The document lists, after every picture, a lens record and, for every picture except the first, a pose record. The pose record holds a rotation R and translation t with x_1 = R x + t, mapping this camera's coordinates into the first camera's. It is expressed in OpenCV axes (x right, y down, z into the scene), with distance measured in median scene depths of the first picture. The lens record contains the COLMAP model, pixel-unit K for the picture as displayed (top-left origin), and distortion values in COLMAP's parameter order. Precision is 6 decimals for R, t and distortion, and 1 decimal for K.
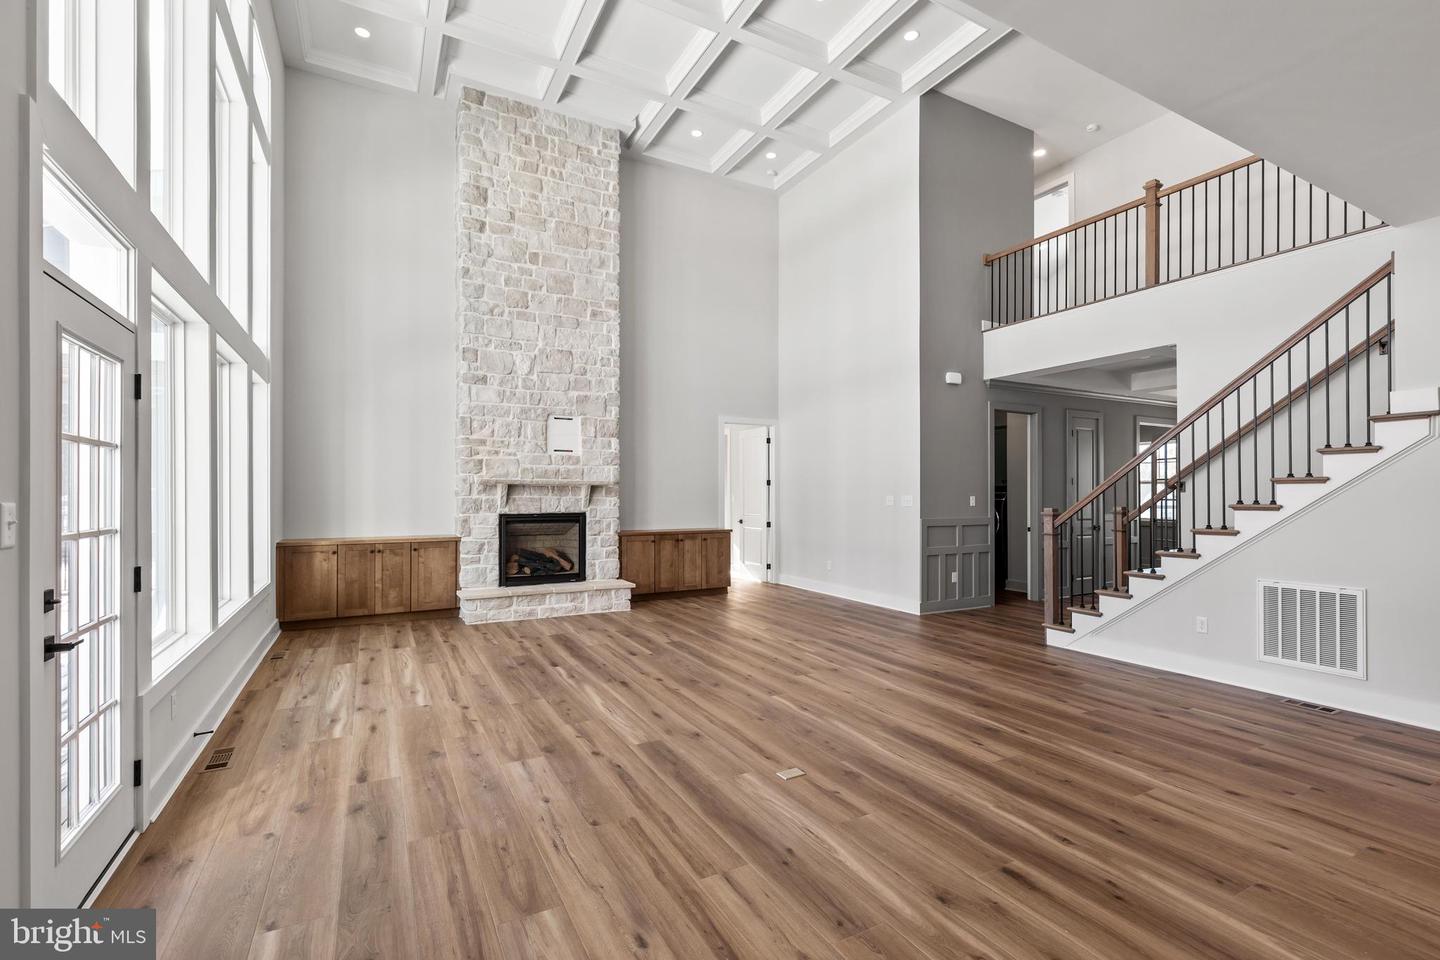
lens RADIAL K [[649.8, 0, 734.3], [0, 649.8, 489.4], [0, 0, 1]] dist [0.004072, 0.000199]
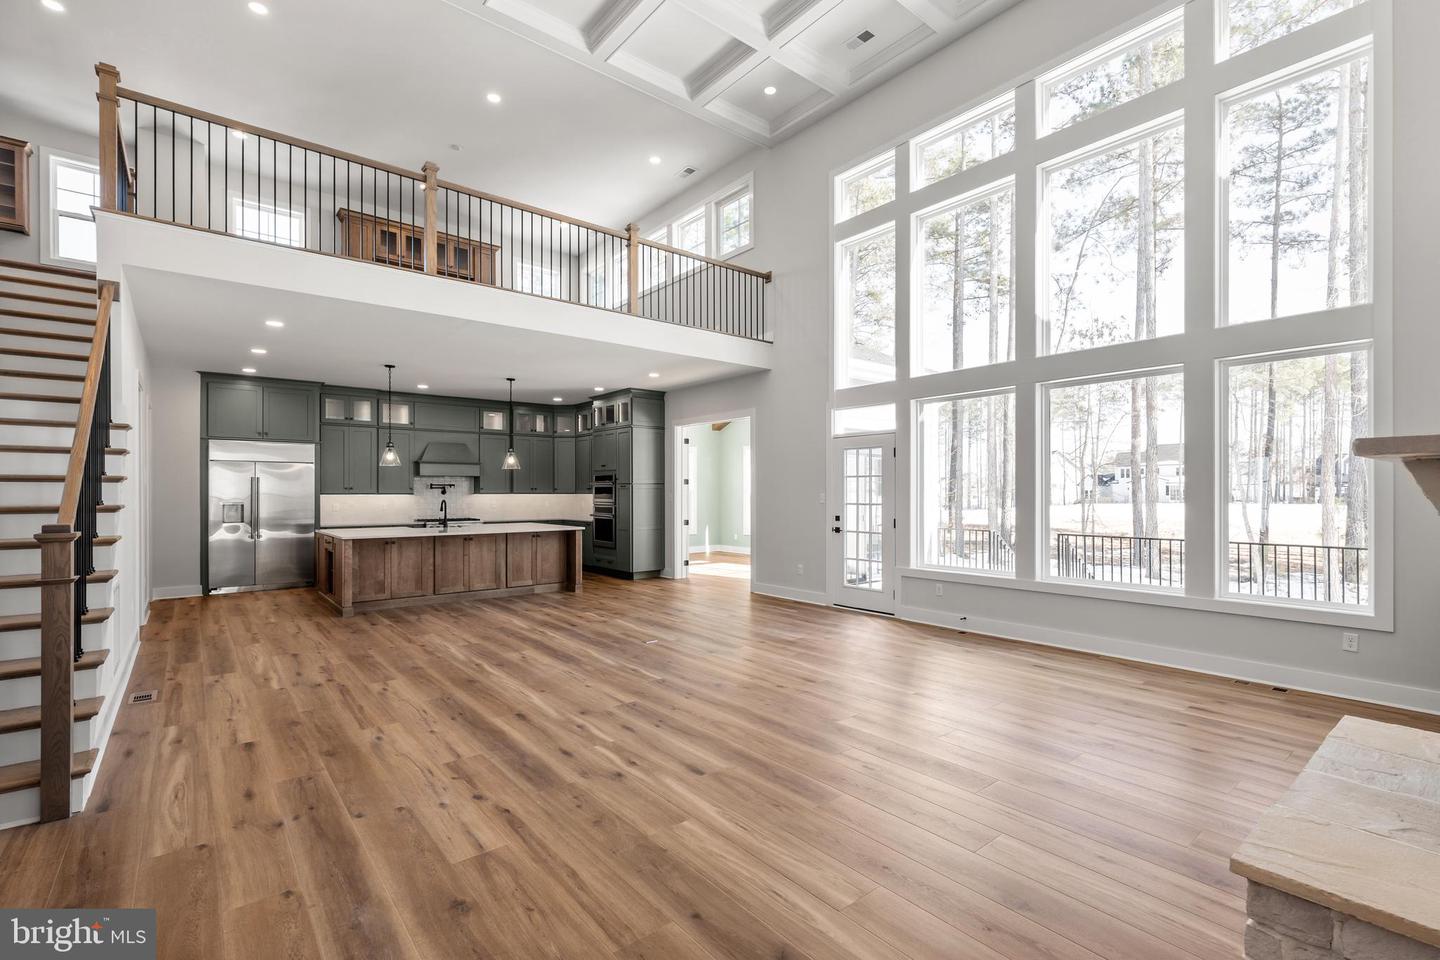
lens RADIAL K [[654.6, 0, 741.1], [0, 654.6, 488.5], [0, 0, 1]] dist [0.004449, 0.000390]
pose [[-0.981700, -0.000082, -0.190435, 0.092126], [0.001994, 0.999941, -0.010707, 0.008062], [0.190425, -0.010891, -0.981641, 1.424986]]
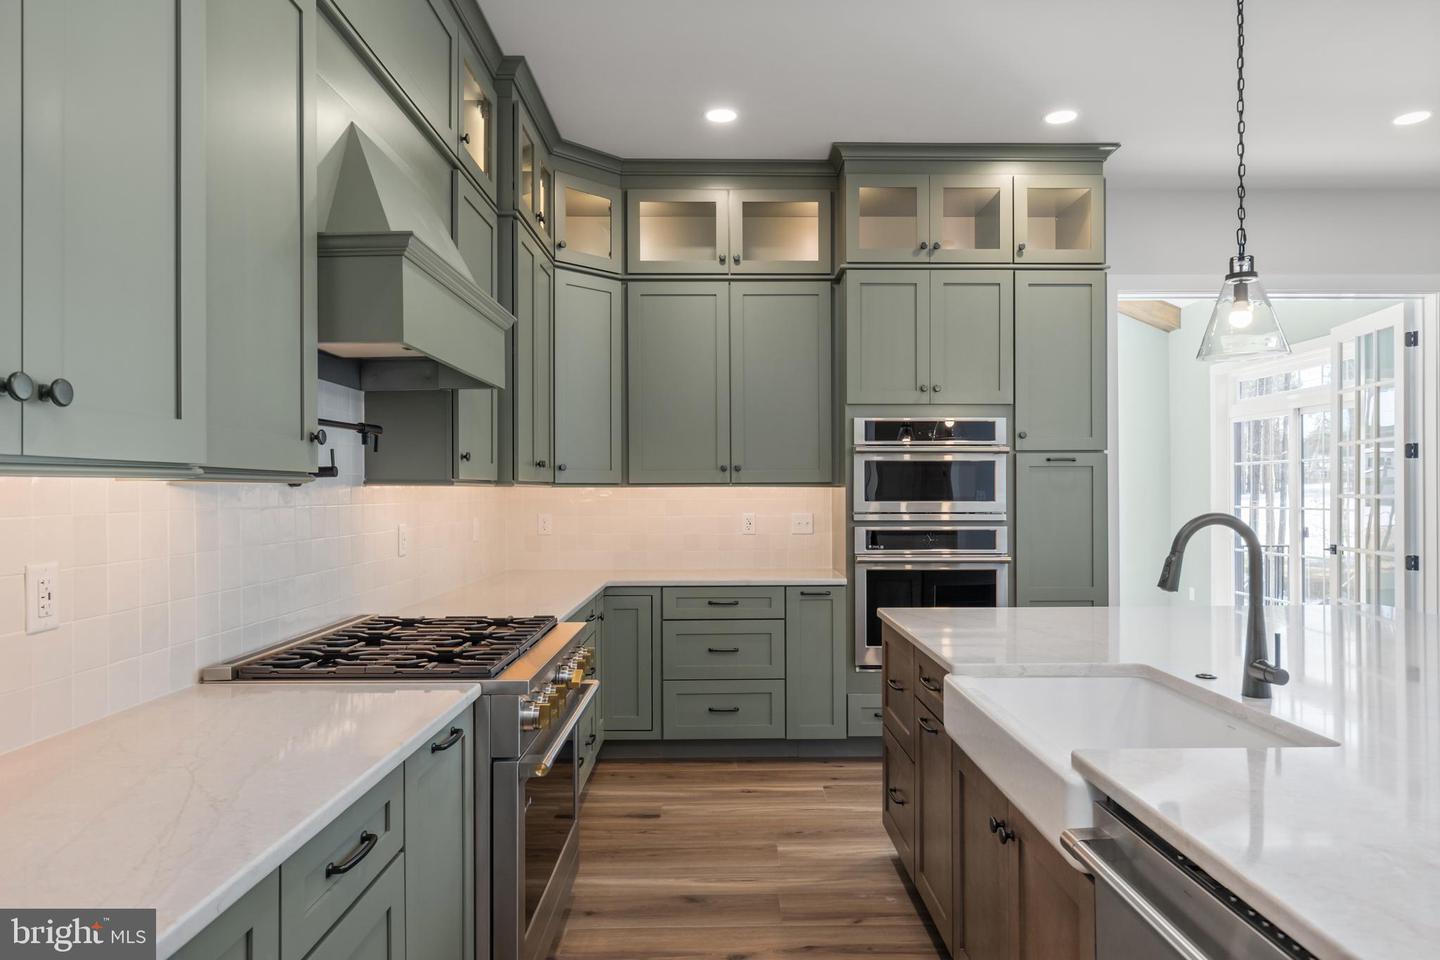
lens RADIAL K [[917.5, 0, 738.3], [0, 917.5, 485.7], [0, 0, 1]] dist [0.005635, 0.000265]
pose [[-0.468317, -0.003933, -0.883552, 0.784853], [0.008146, 0.999928, -0.008769, 0.008330], [0.883523, -0.011304, -0.468251, -0.076803]]
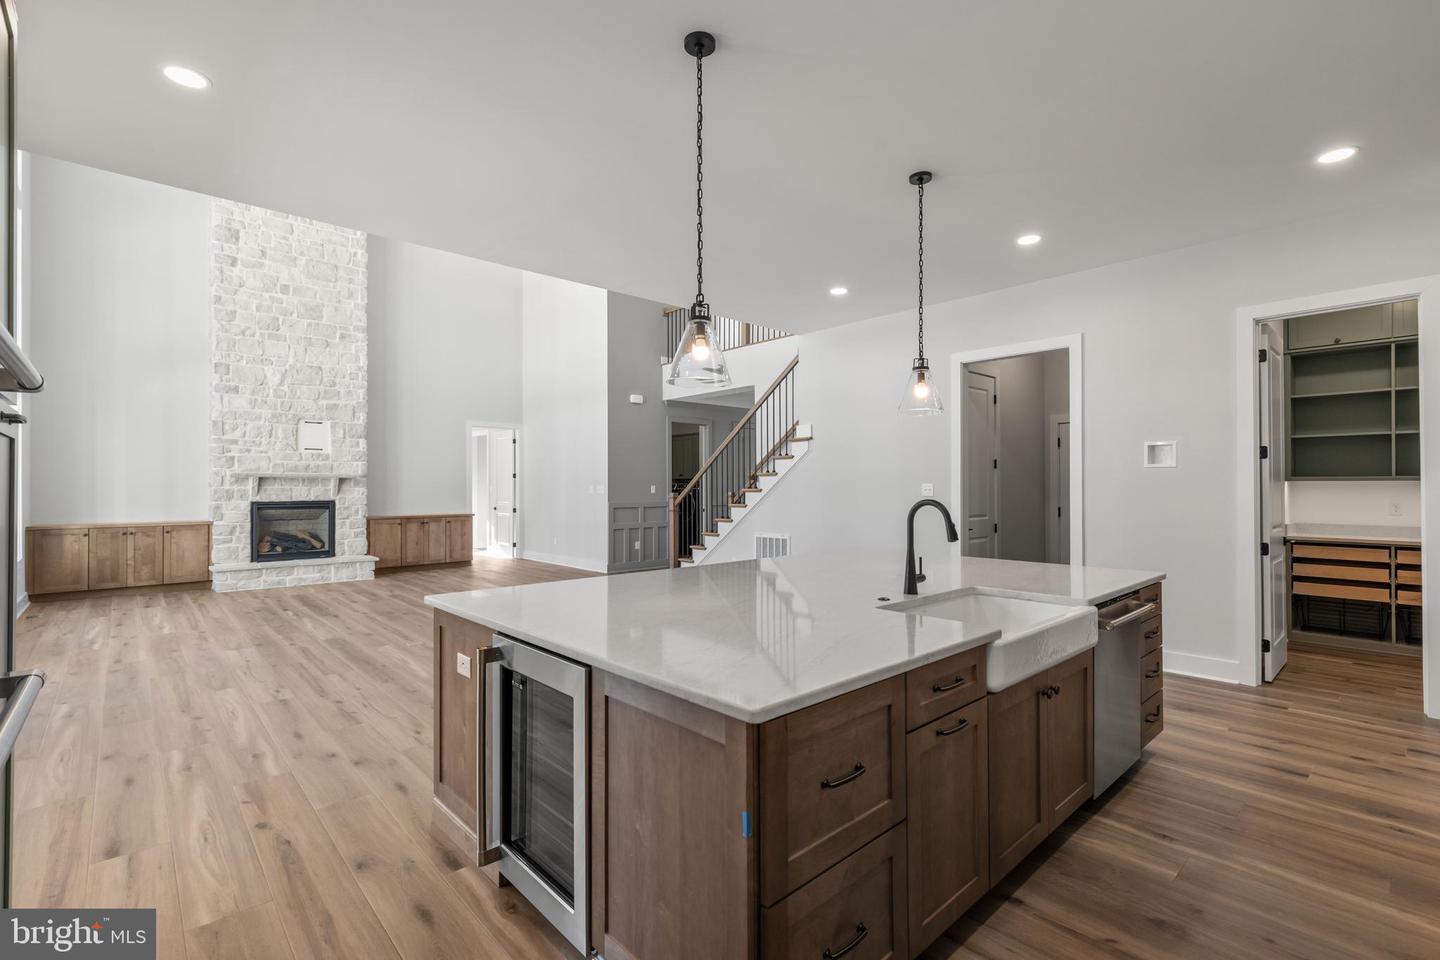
lens RADIAL K [[654.5, 0, 734.6], [0, 654.5, 481.8], [0, 0, 1]] dist [0.001758, 0.000385]
pose [[0.970582, -0.001471, 0.240766, 0.240938], [0.001958, 0.999996, -0.001782, 0.005539], [-0.240762, 0.002201, 0.970582, -0.437407]]
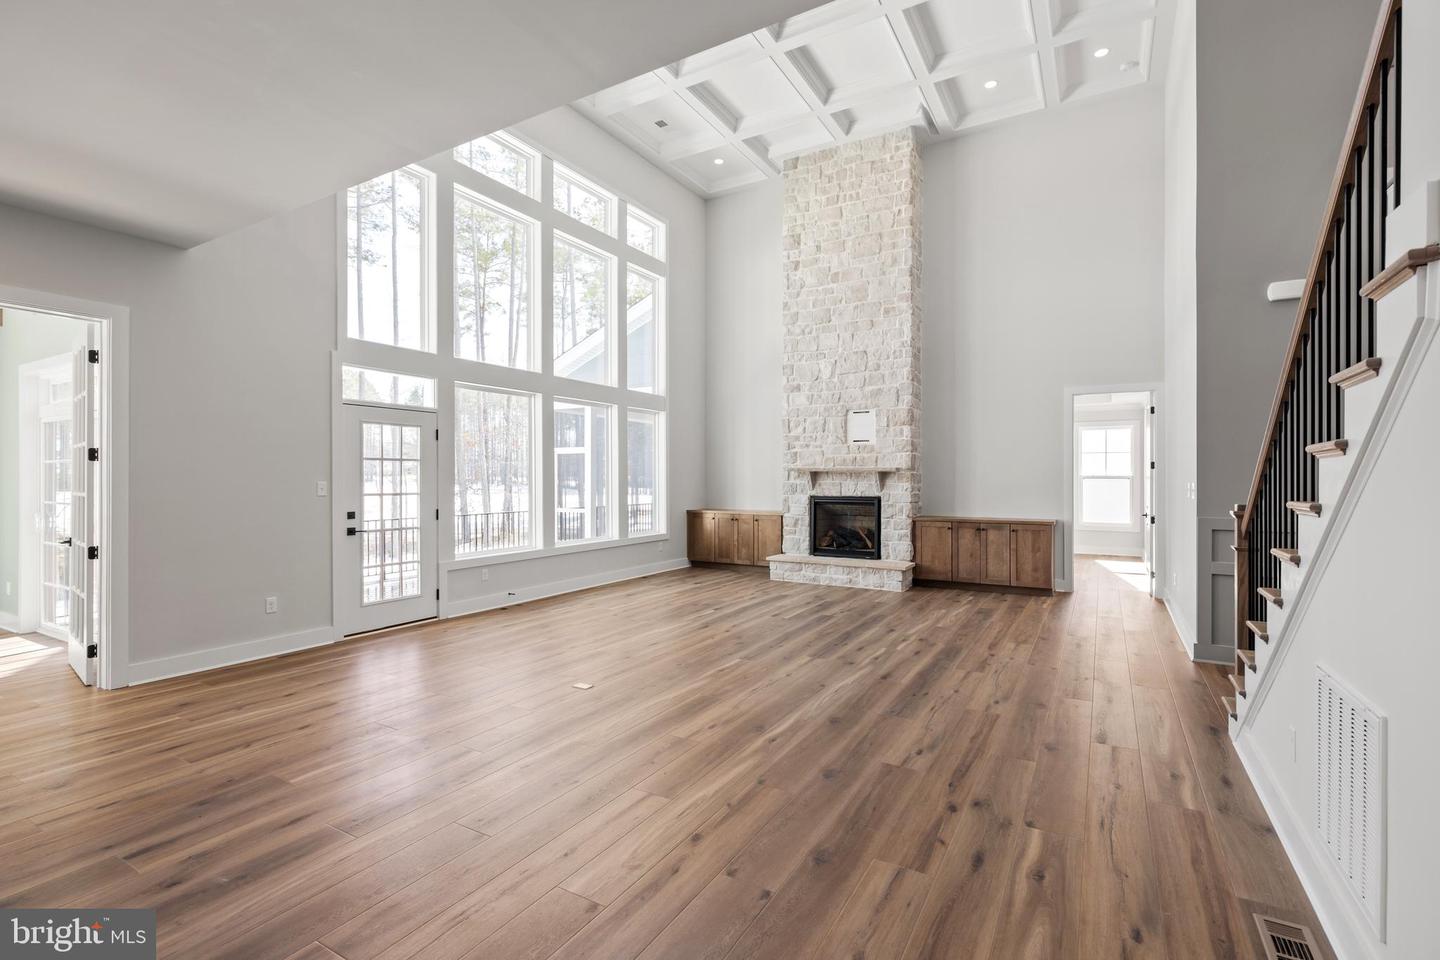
lens RADIAL K [[646.7, 0, 736.0], [0, 646.7, 478.9], [0, 0, 1]] dist [0.005795, -0.000096]
pose [[0.519852, -0.000309, -0.854256, 0.685753], [0.005242, 0.999982, 0.002827, 0.001977], [0.854240, -0.005947, 0.519845, 0.281194]]
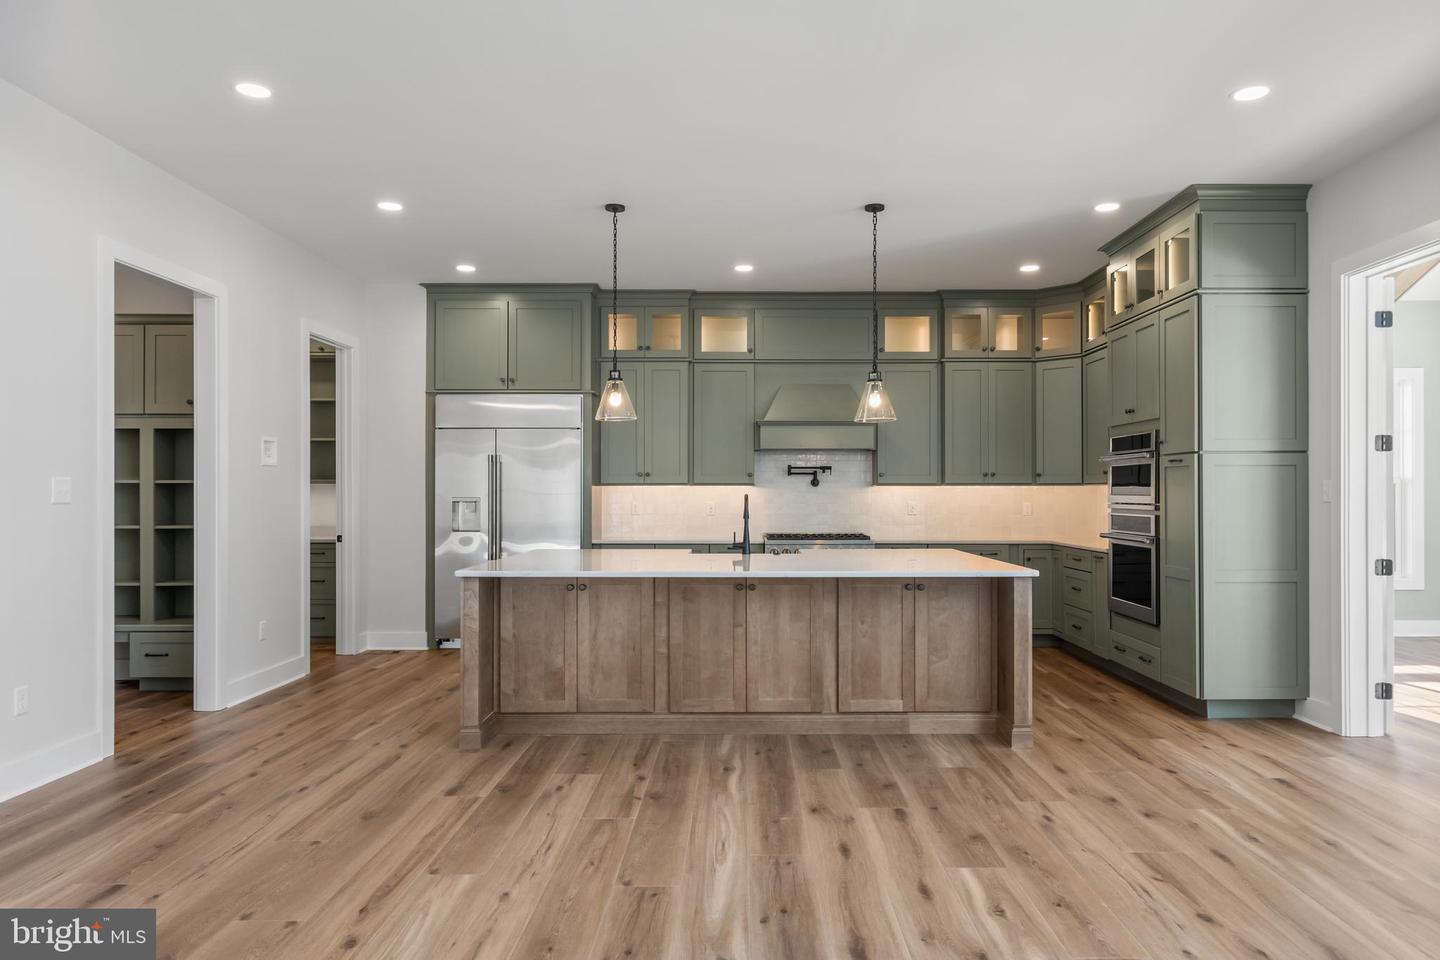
lens RADIAL K [[930.6, 0, 748.3], [0, 930.6, 489.8], [0, 0, 1]] dist [0.002874, -0.000192]
pose [[-0.876556, 0.001573, 0.481297, 0.005268], [-0.003389, 0.999950, -0.009441, 0.020281], [-0.481288, -0.009907, -0.876507, 0.729104]]
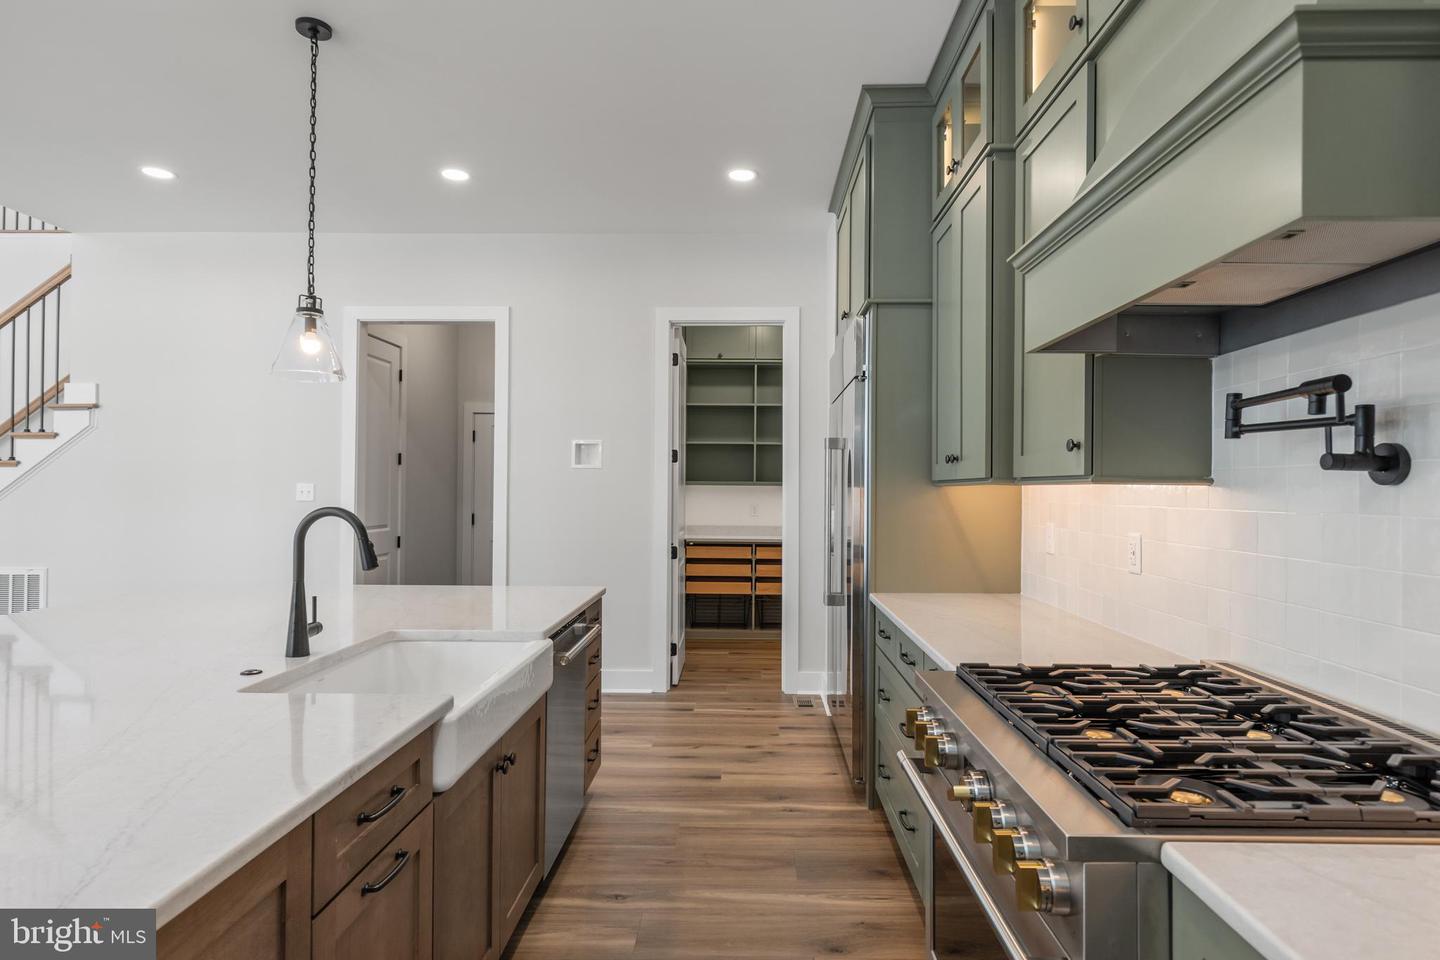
lens RADIAL K [[786.2, 0, 730.5], [0, 786.2, 480.4], [0, 0, 1]] dist [0.001304, 0.000515]
pose [[0.504220, 0.012404, 0.863486, 0.262310], [-0.010219, 0.999913, -0.008396, 0.006427], [-0.863515, -0.004591, 0.504303, -0.372356]]
